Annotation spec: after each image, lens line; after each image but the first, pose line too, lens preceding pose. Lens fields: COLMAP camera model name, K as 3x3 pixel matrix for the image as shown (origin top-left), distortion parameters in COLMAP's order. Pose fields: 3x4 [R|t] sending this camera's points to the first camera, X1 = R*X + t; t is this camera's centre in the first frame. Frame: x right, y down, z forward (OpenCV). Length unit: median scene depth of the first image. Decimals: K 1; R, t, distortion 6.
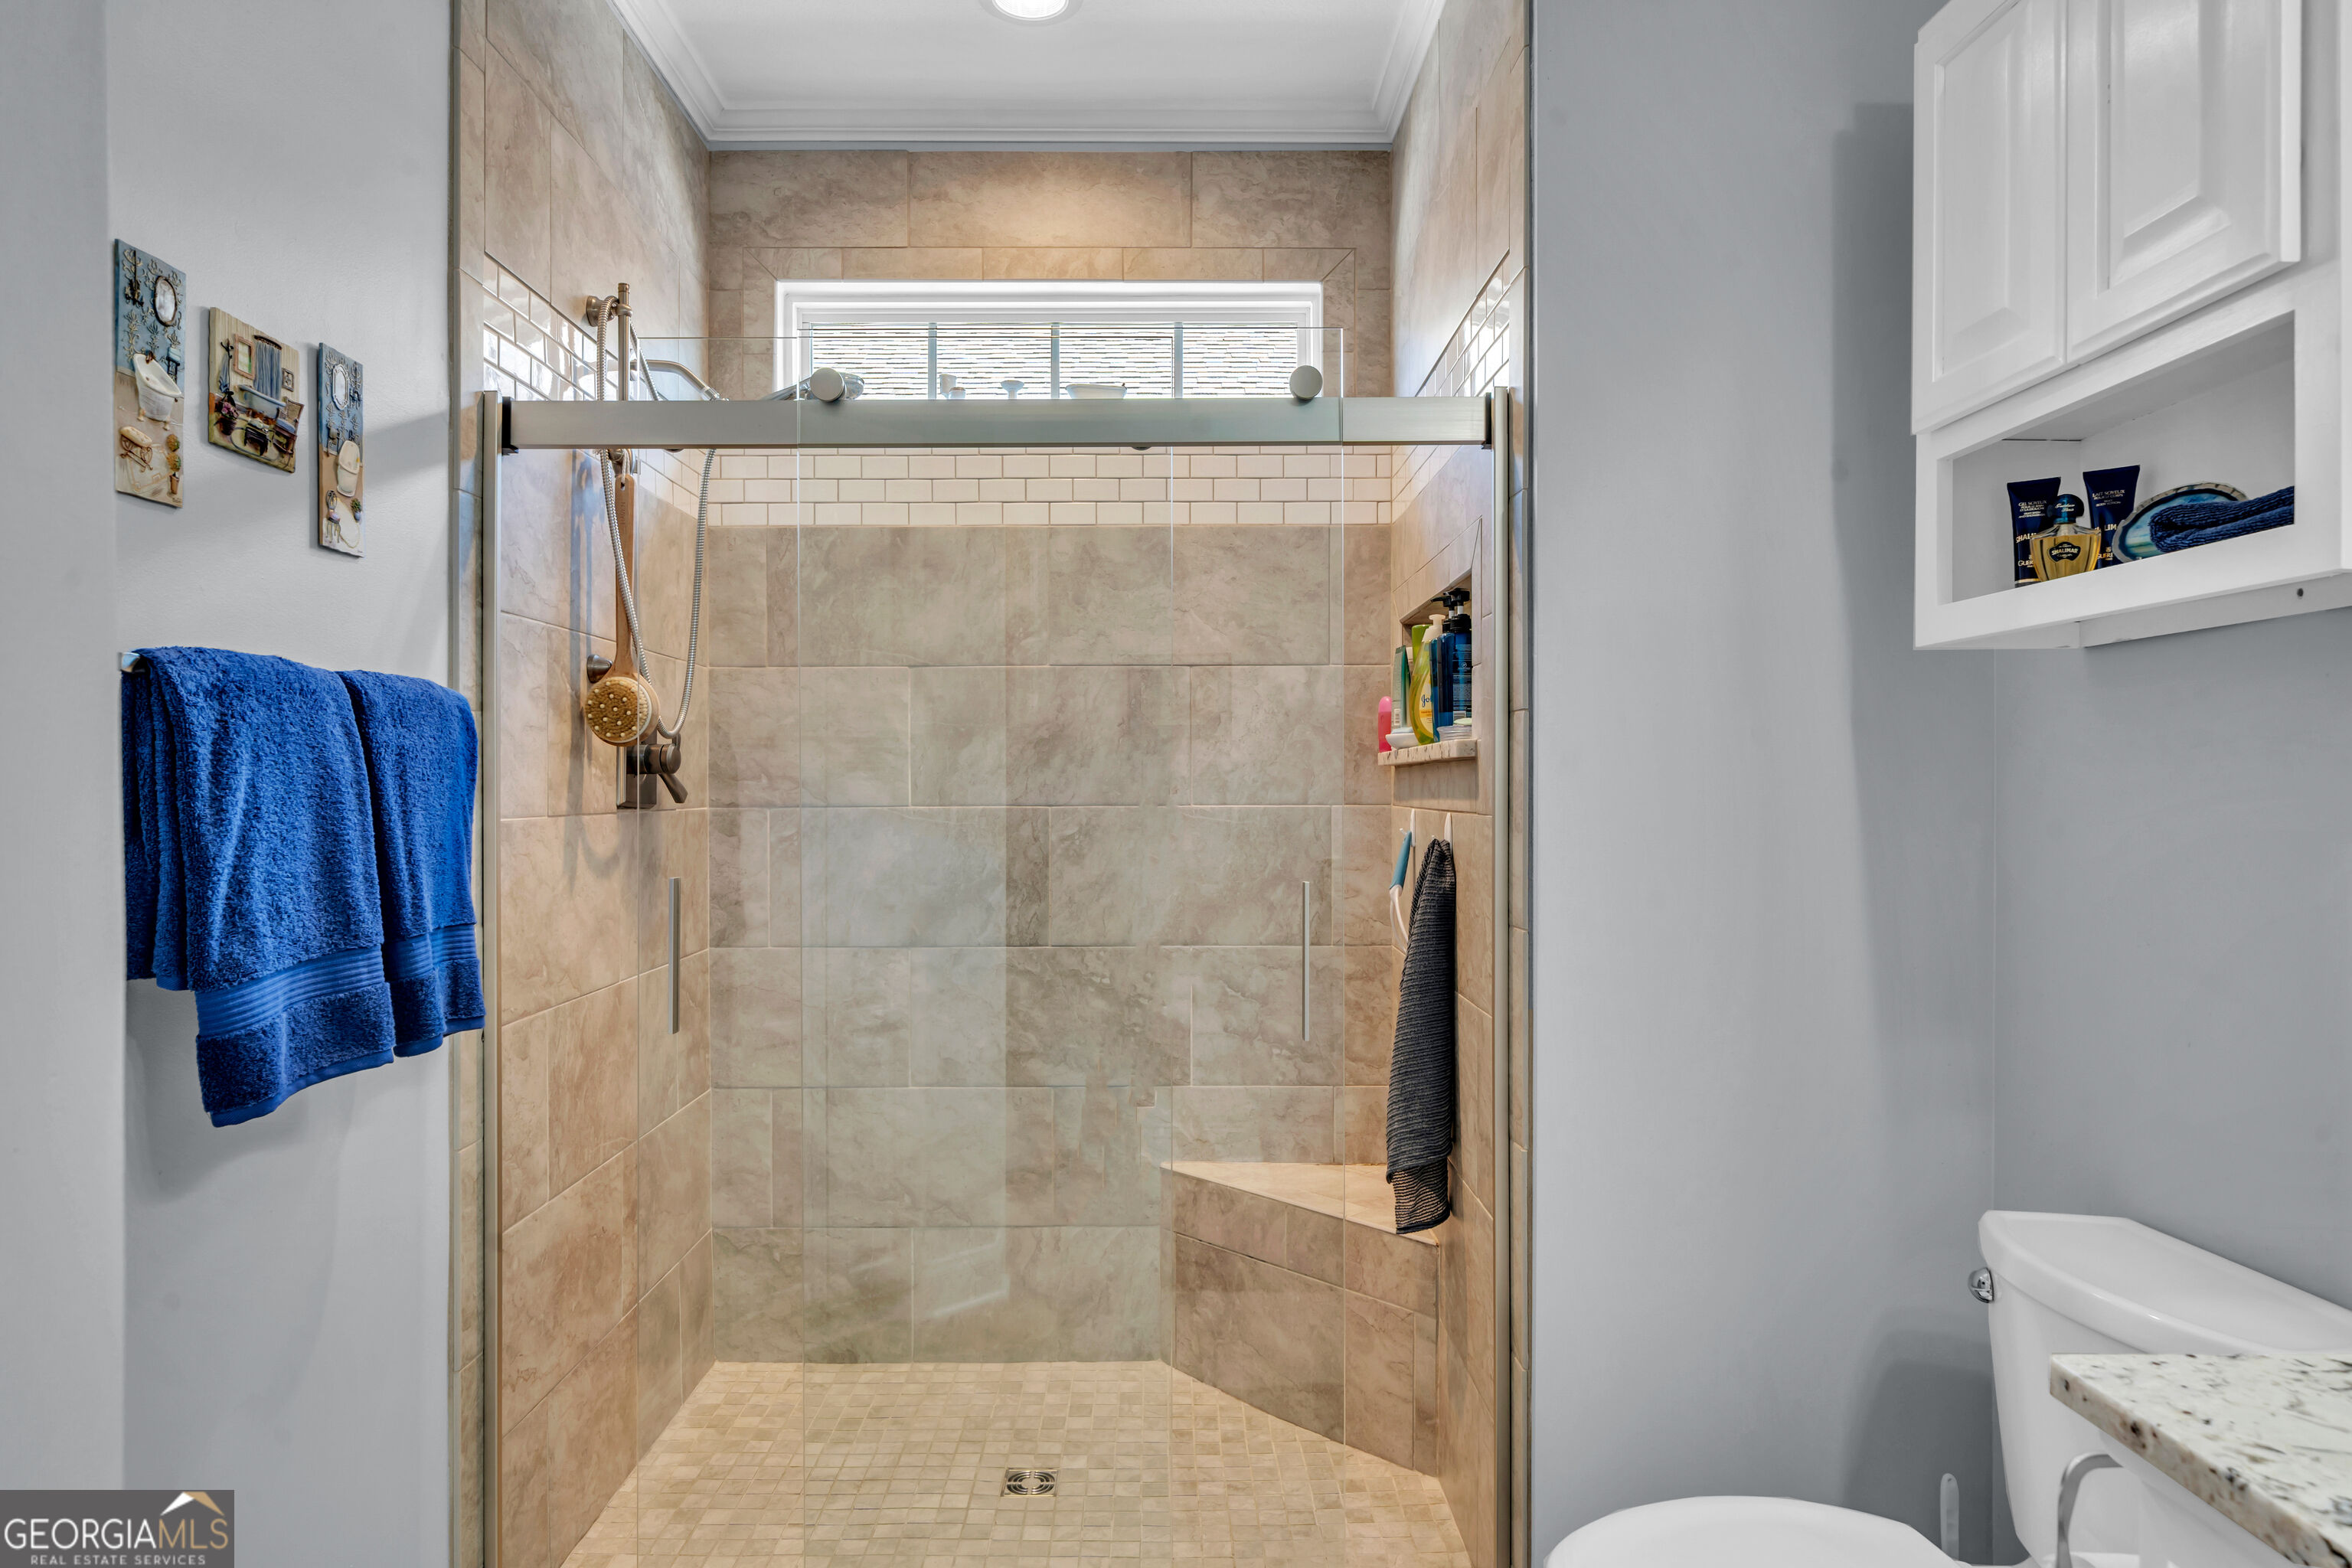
lens RADIAL K [[1413.3, 0, 1221.0], [0, 1413.3, 785.7], [0, 0, 1]] dist [0.000726, -0.000974]
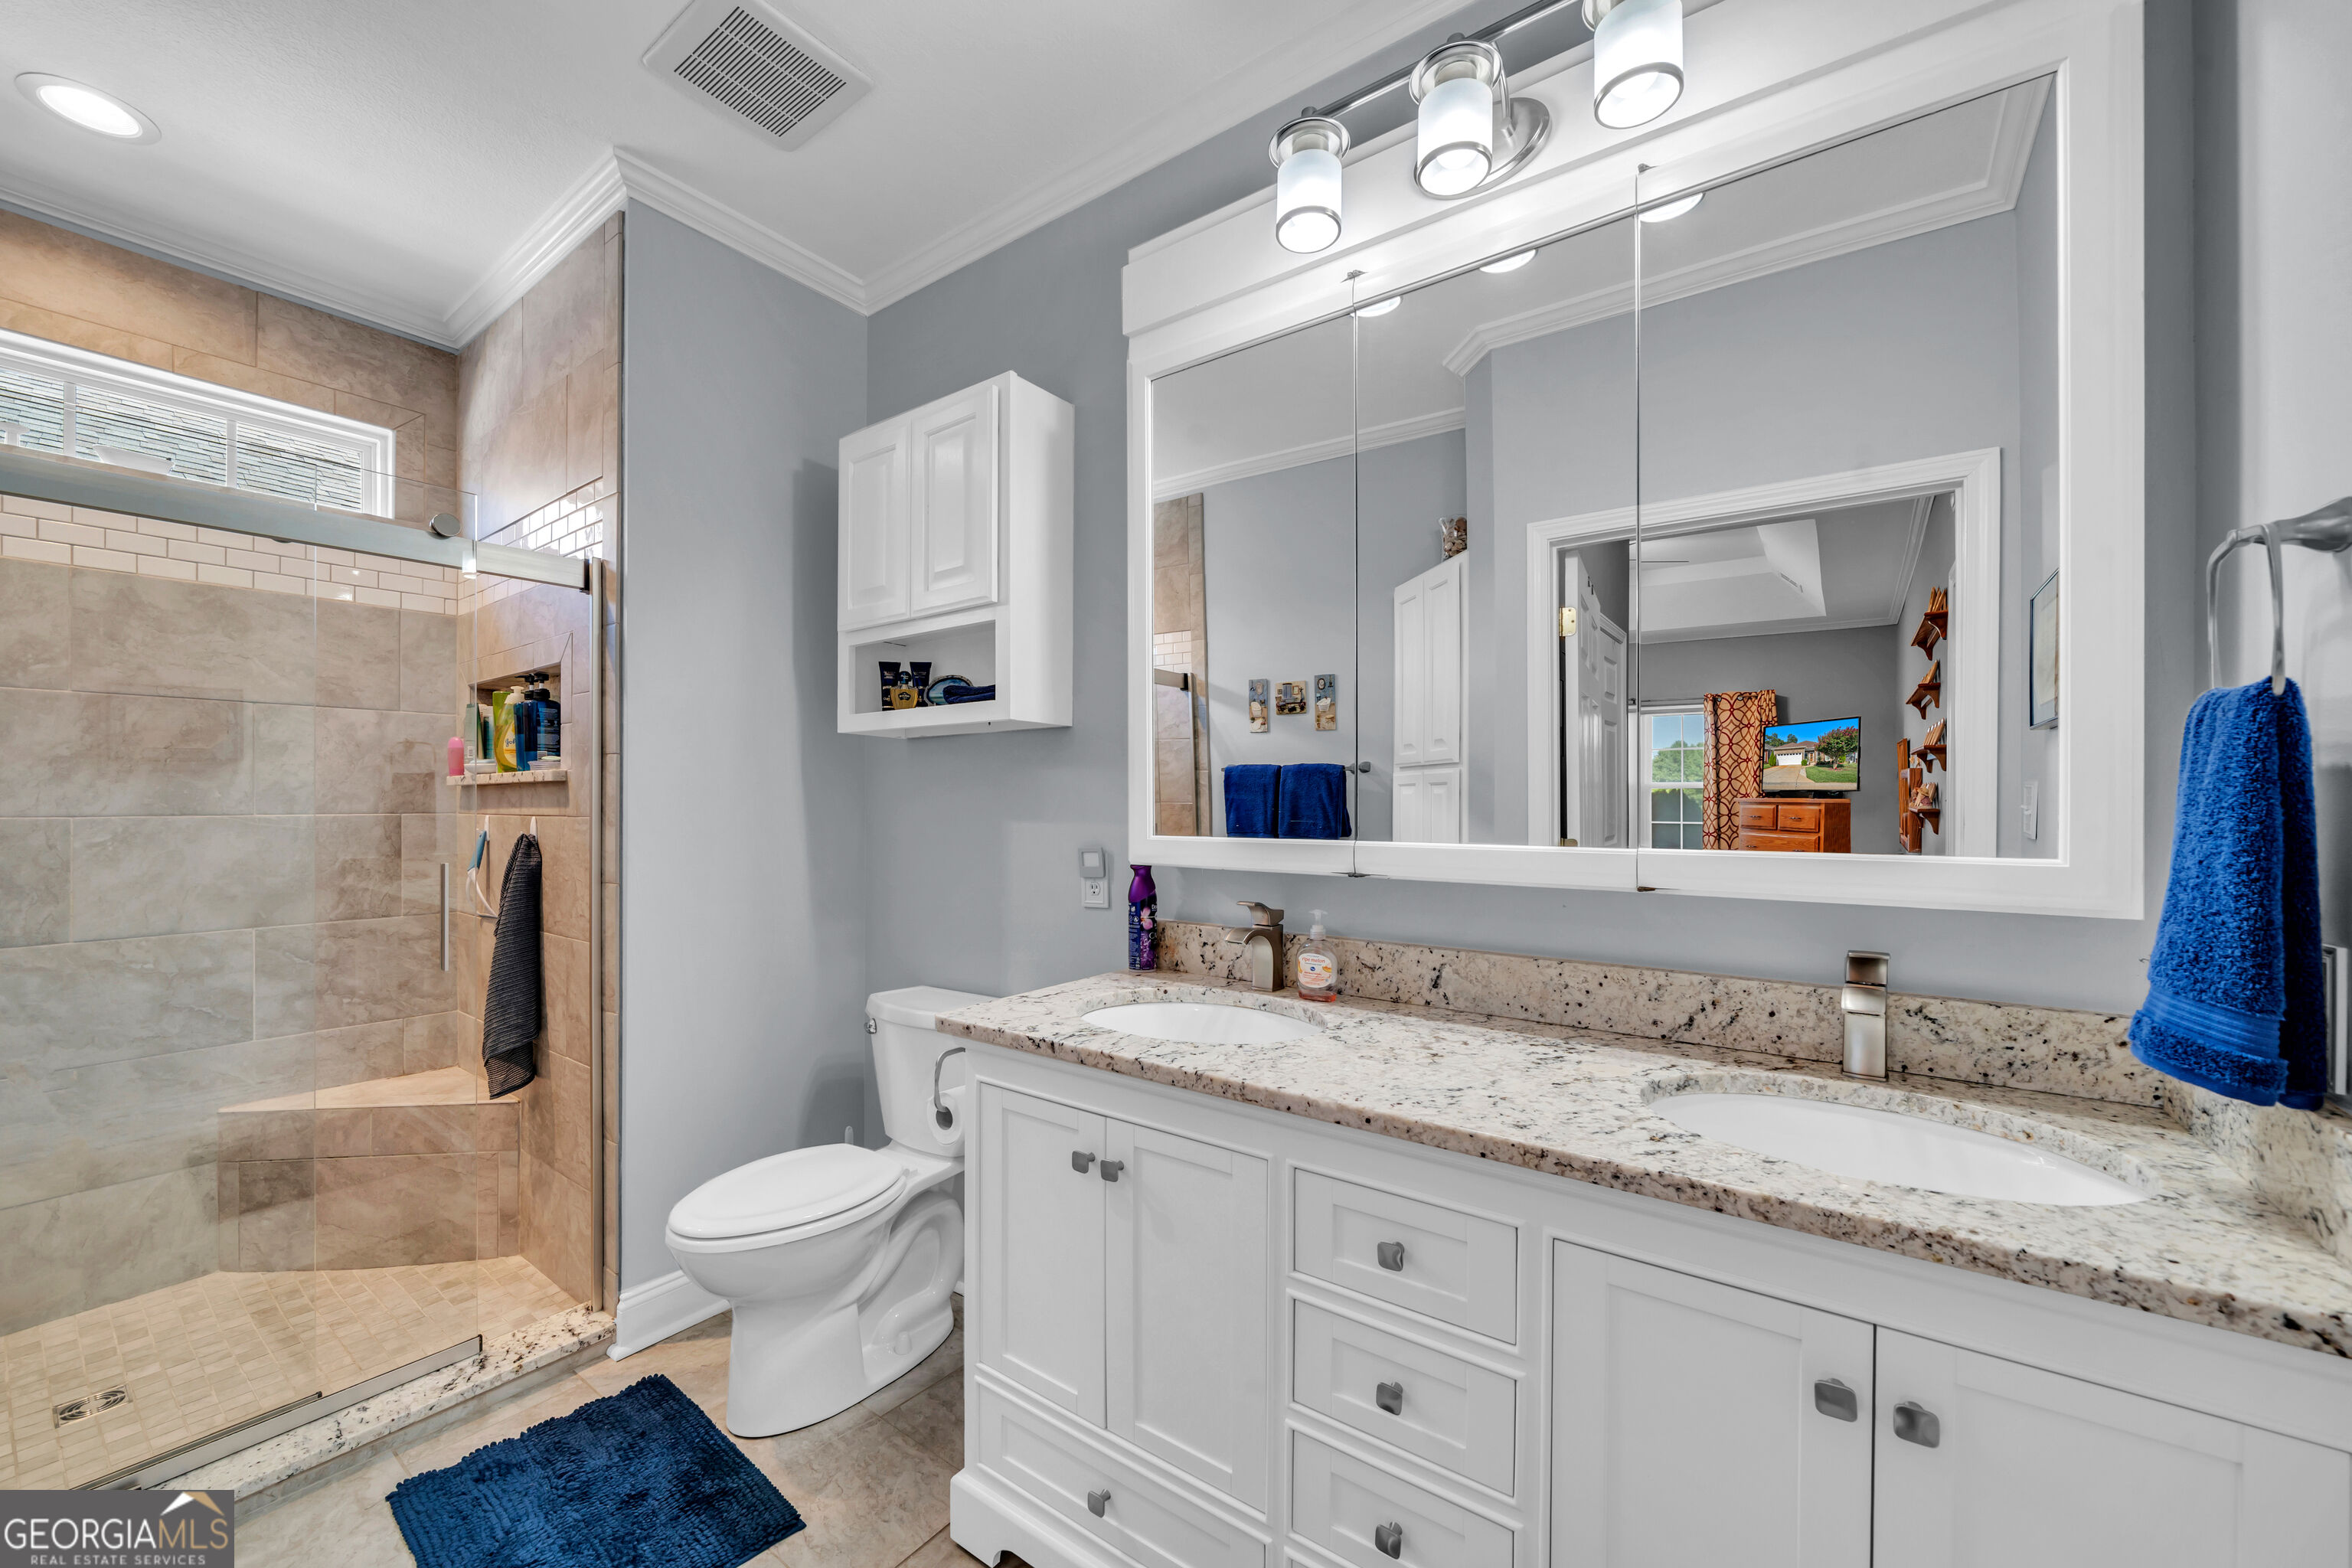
lens RADIAL K [[839.2, 0, 1192.8], [0, 839.2, 801.5], [0, 0, 1]] dist [0.001142, 0.000215]
pose [[0.588442, 0.000484, 0.808540, -0.142888], [0.000933, 0.999999, -0.001278, 0.004131], [-0.808539, 0.001506, 0.588440, -0.110456]]
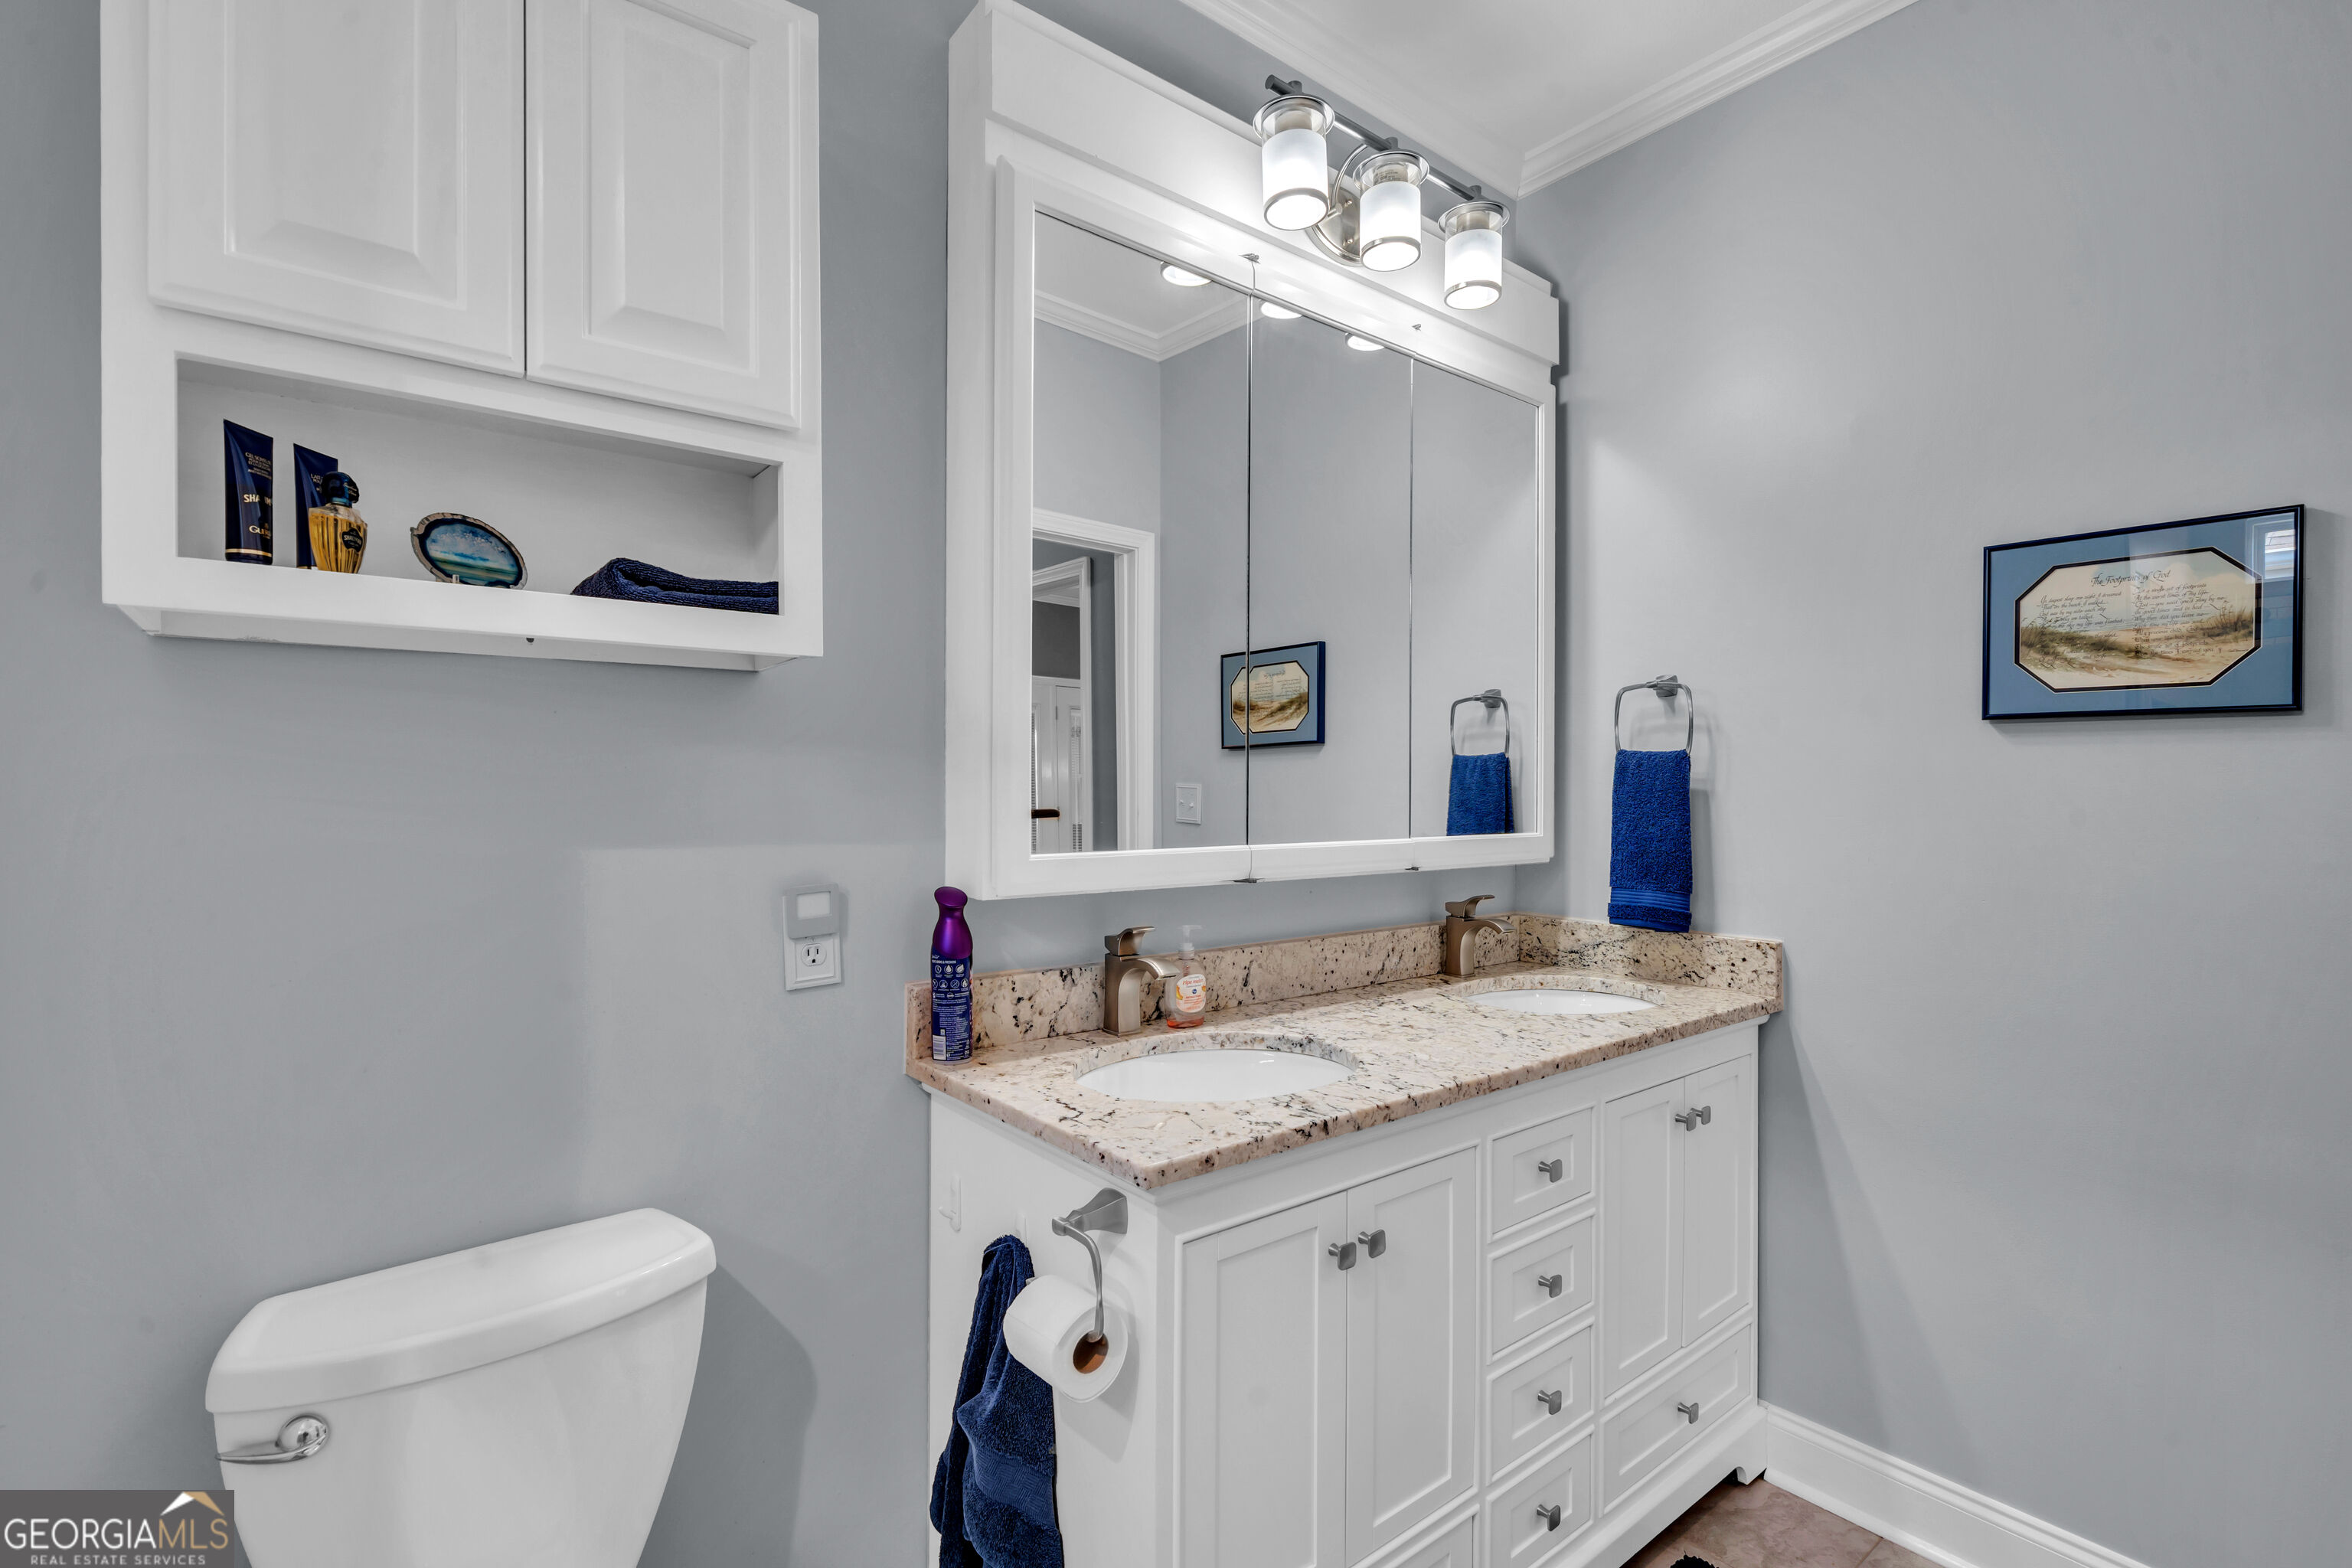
lens RADIAL K [[1019.0, 0, 1169.4], [0, 1019.0, 785.4], [0, 0, 1]] dist [0.001046, 0.000228]
pose [[-0.562305, 0.003550, 0.826922, -0.136711], [-0.000044, 0.999991, -0.004322, -0.006402], [-0.826930, -0.002467, -0.562299, 0.597141]]
